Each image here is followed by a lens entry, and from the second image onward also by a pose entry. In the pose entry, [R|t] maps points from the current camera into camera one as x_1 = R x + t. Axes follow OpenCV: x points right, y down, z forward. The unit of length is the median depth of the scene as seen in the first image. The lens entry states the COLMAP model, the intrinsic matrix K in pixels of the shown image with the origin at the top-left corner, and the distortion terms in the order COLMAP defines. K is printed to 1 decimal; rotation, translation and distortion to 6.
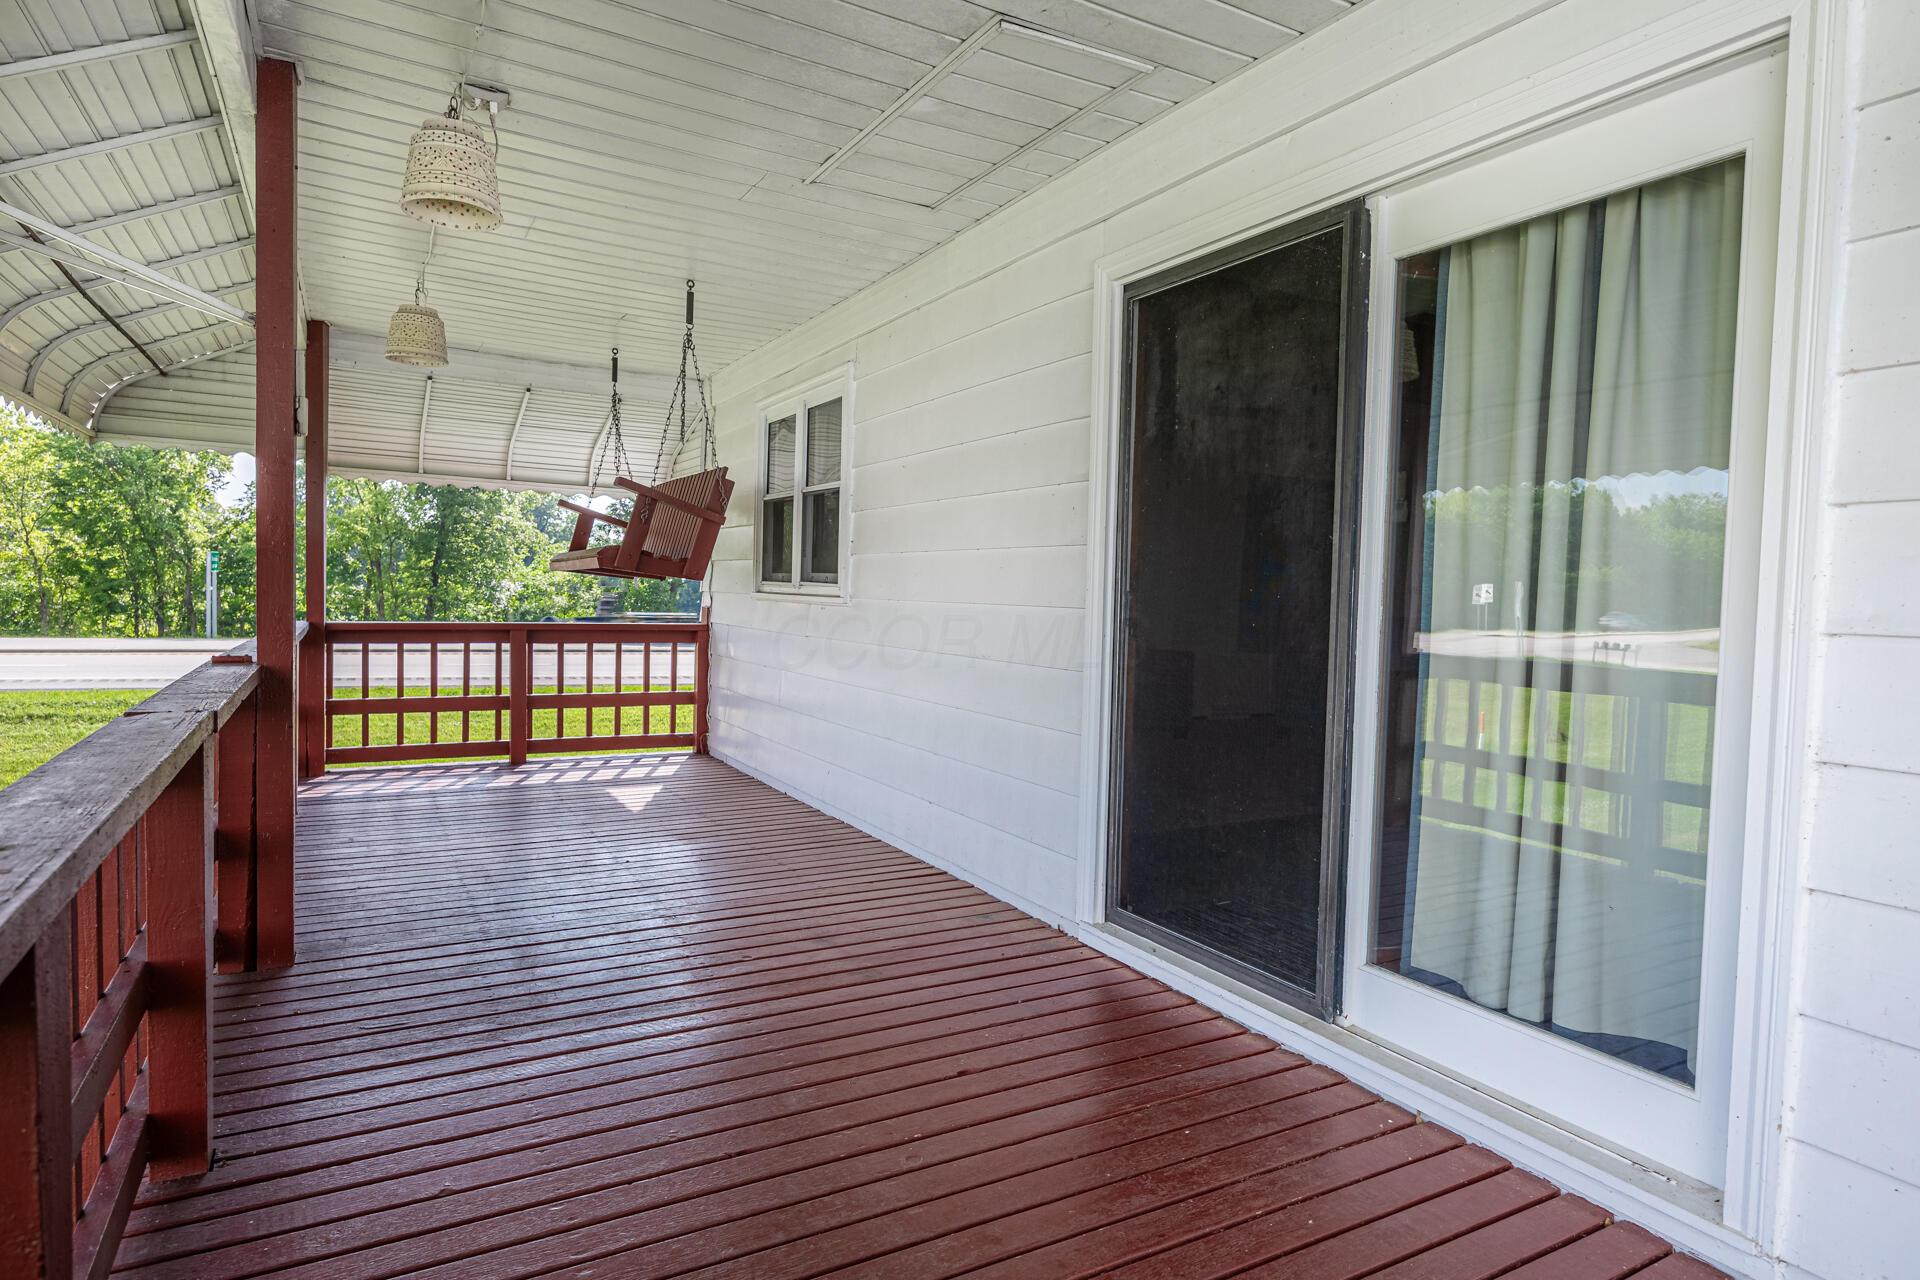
lens RADIAL K [[1060.9, 0, 960.0], [0, 1060.9, 640.0], [0, 0, 1]] dist [-0.000416, -0.000061]
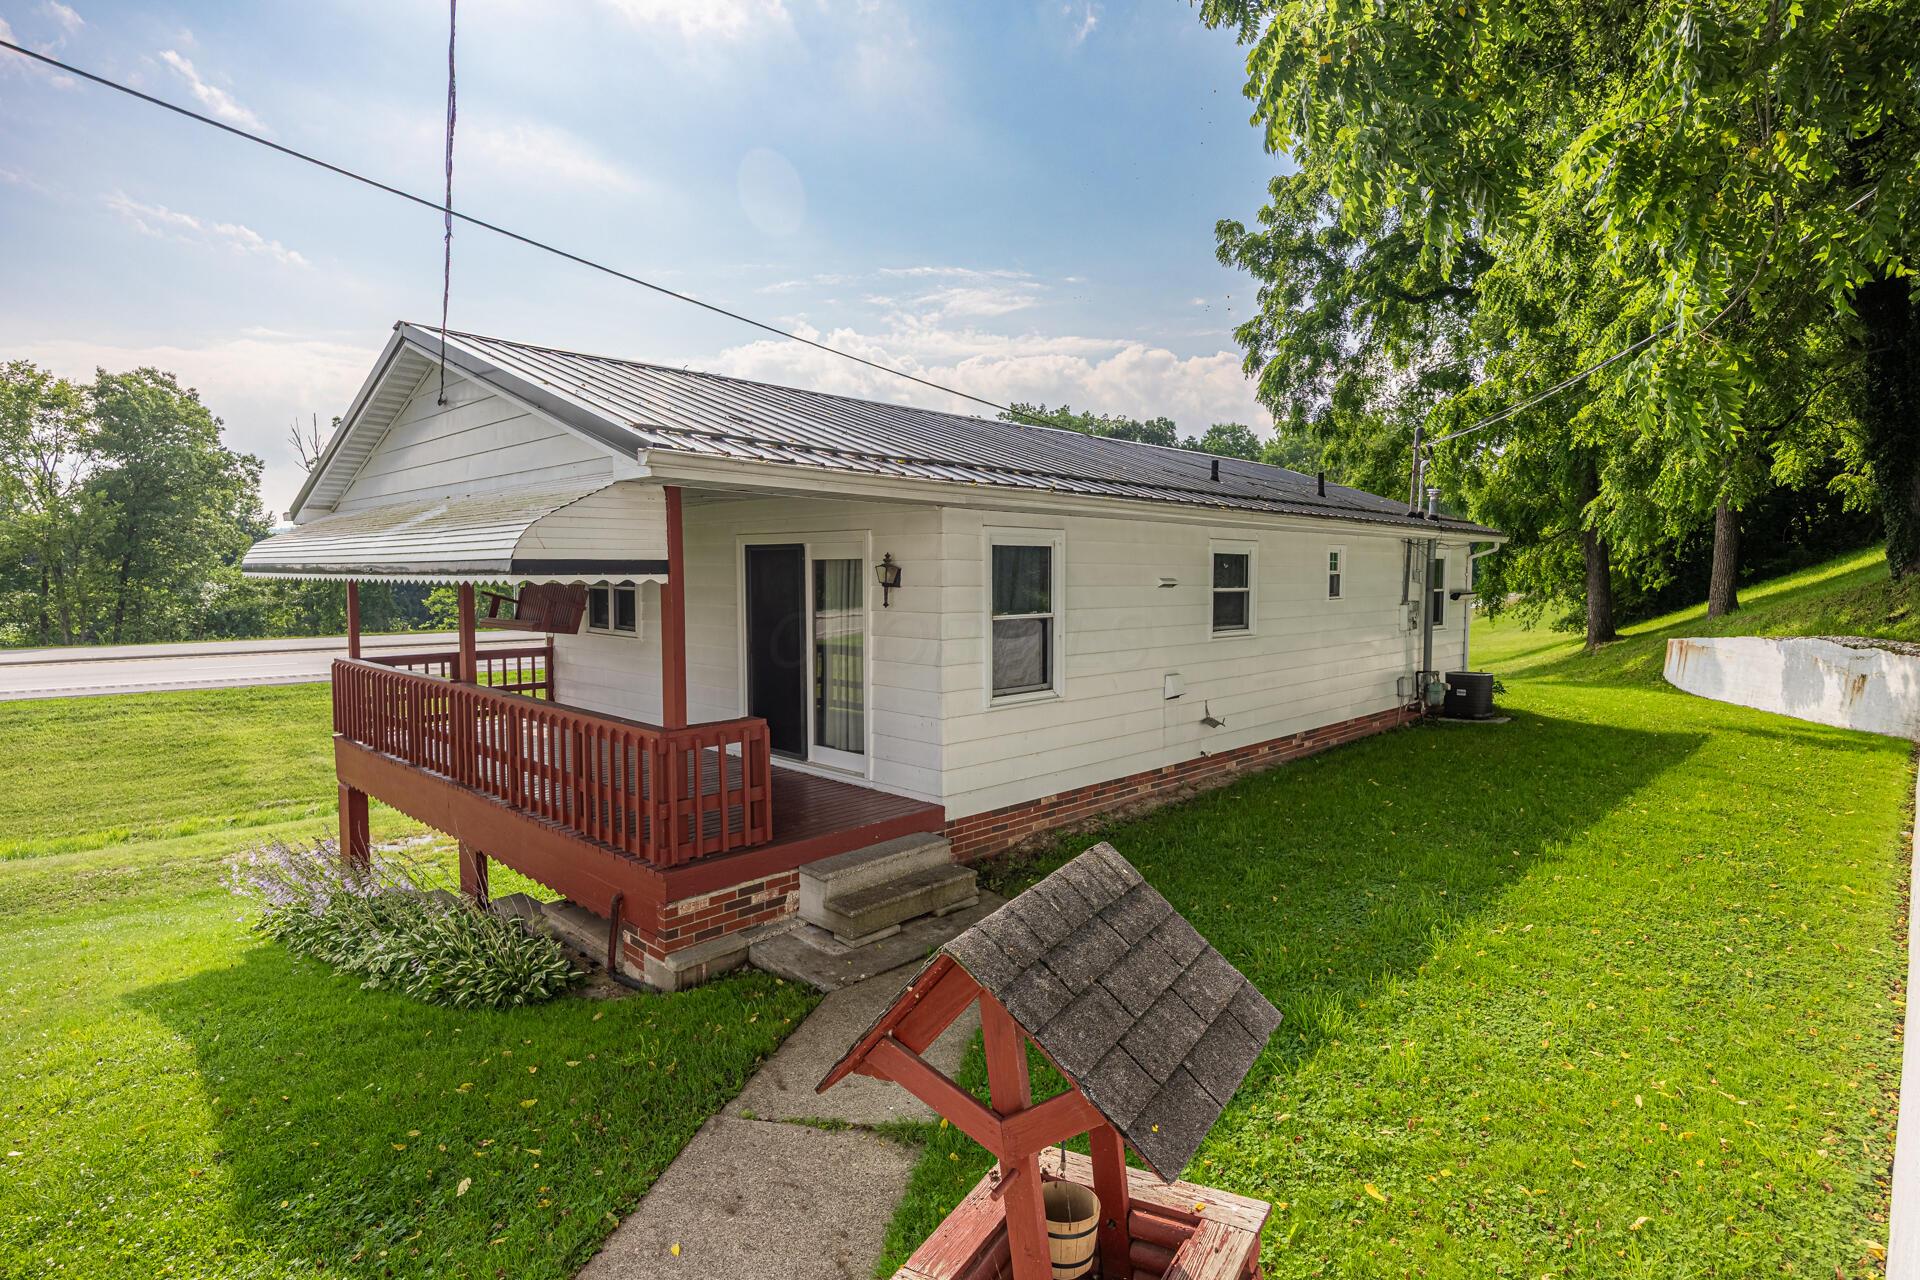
lens RADIAL K [[986.5, 0, 960.0], [0, 986.5, 640.0], [0, 0, 1]] dist [0.001397, 0.000279]
pose [[0.958515, -0.048462, 0.280891, -0.031083], [0.039125, 0.998482, 0.038759, -0.066258], [-0.282343, -0.026161, 0.958957, -0.906003]]
